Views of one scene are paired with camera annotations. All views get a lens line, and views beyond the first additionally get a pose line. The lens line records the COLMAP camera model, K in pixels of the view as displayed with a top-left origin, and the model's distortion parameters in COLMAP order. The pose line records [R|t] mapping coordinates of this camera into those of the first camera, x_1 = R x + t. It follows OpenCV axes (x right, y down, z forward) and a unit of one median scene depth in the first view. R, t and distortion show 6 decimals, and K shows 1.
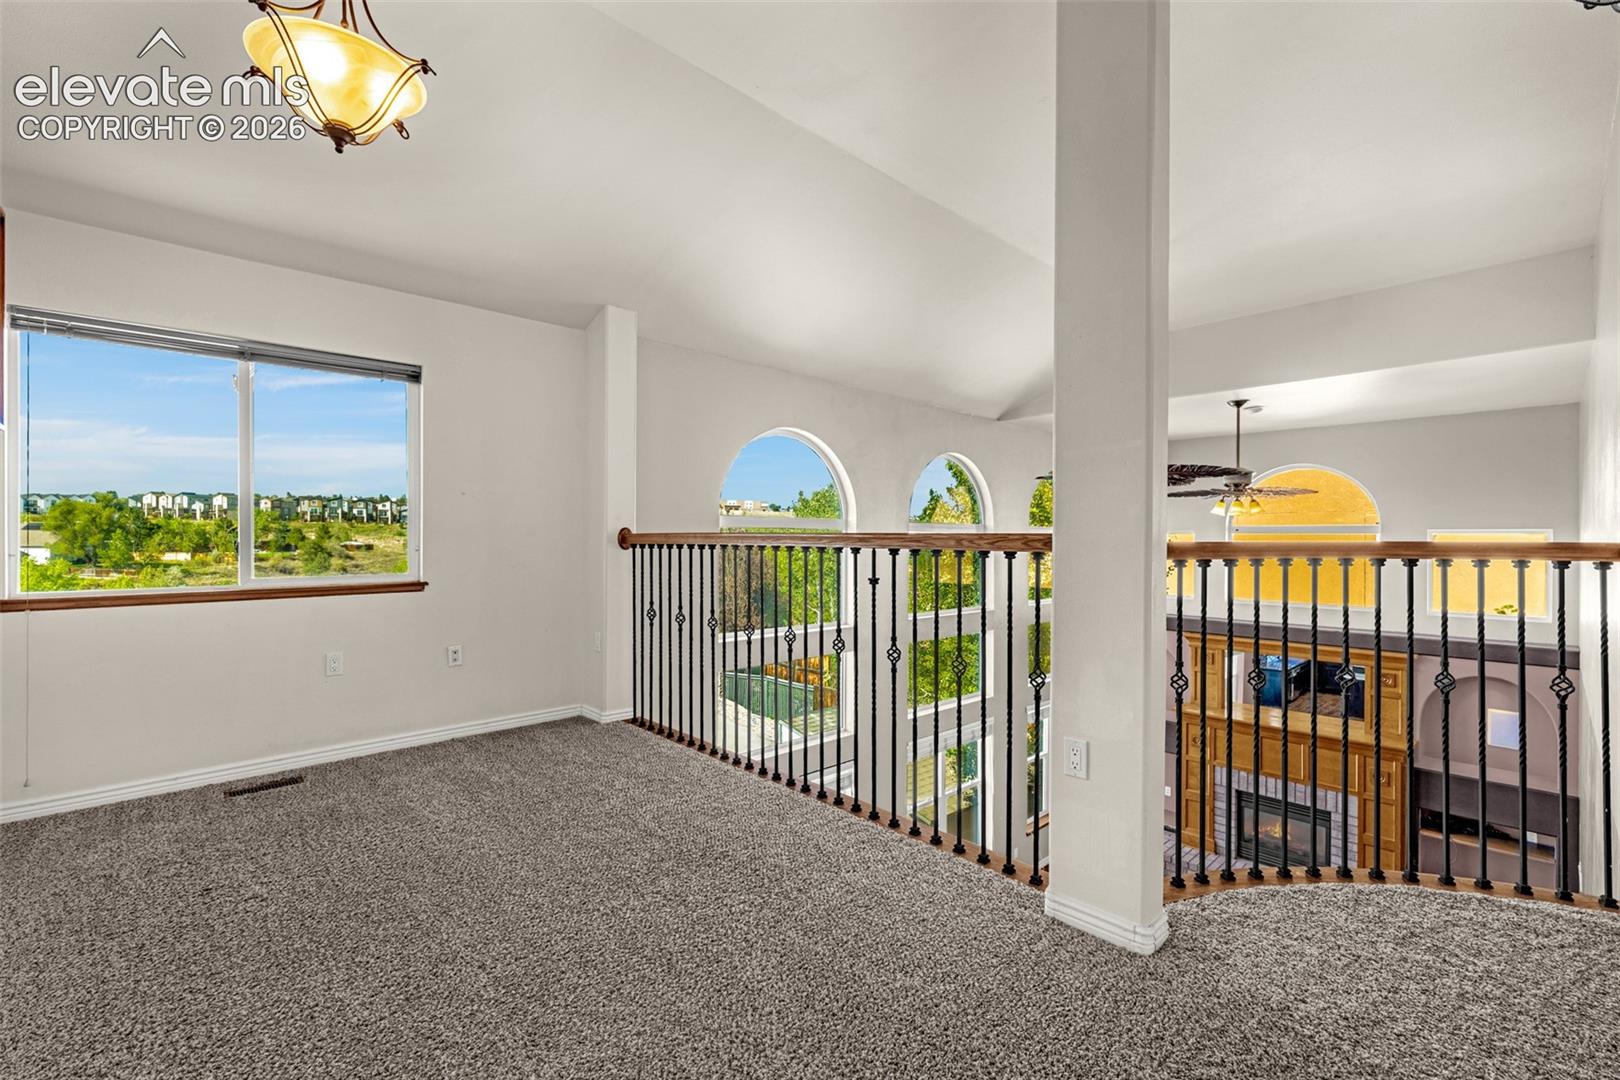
lens RADIAL K [[696.6, 0, 799.8], [0, 696.6, 541.0], [0, 0, 1]] dist [0.001017, 0.000381]
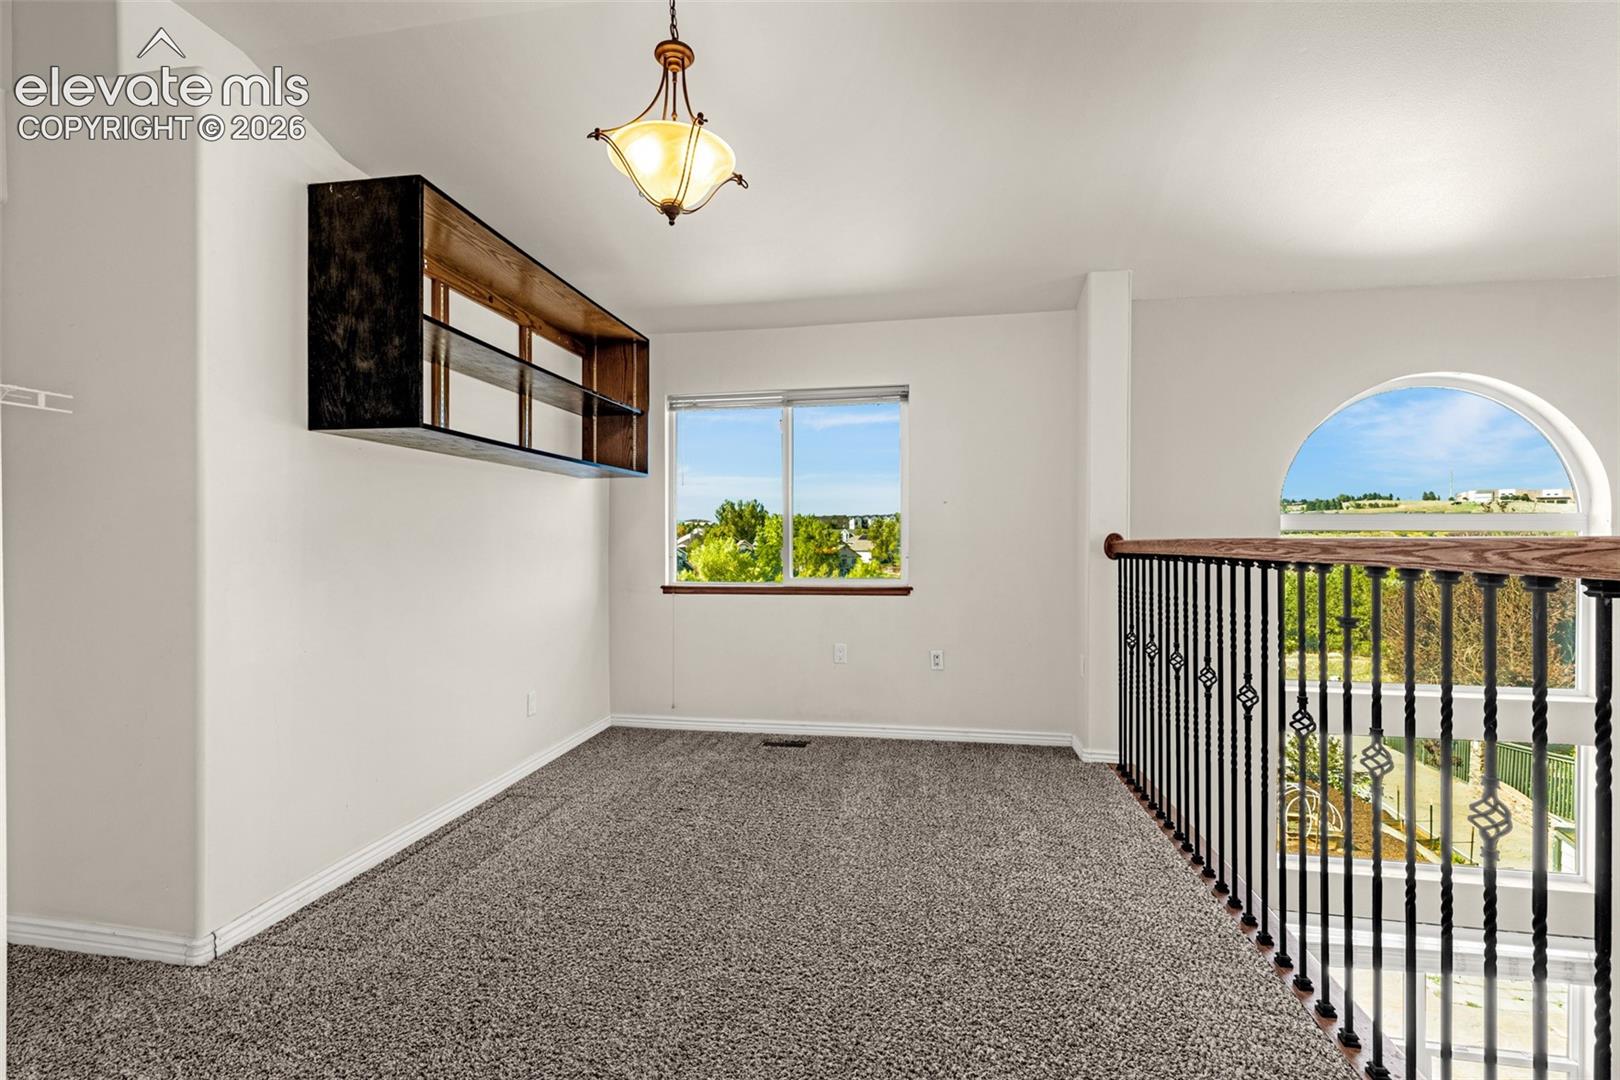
lens RADIAL K [[696.6, 0, 799.8], [0, 696.6, 541.0], [0, 0, 1]] dist [0.001017, 0.000381]
pose [[0.609083, -0.004545, -0.793094, 0.228094], [-0.004272, 0.999950, -0.009011, -0.000948], [0.793095, 0.008876, 0.609033, 0.239310]]
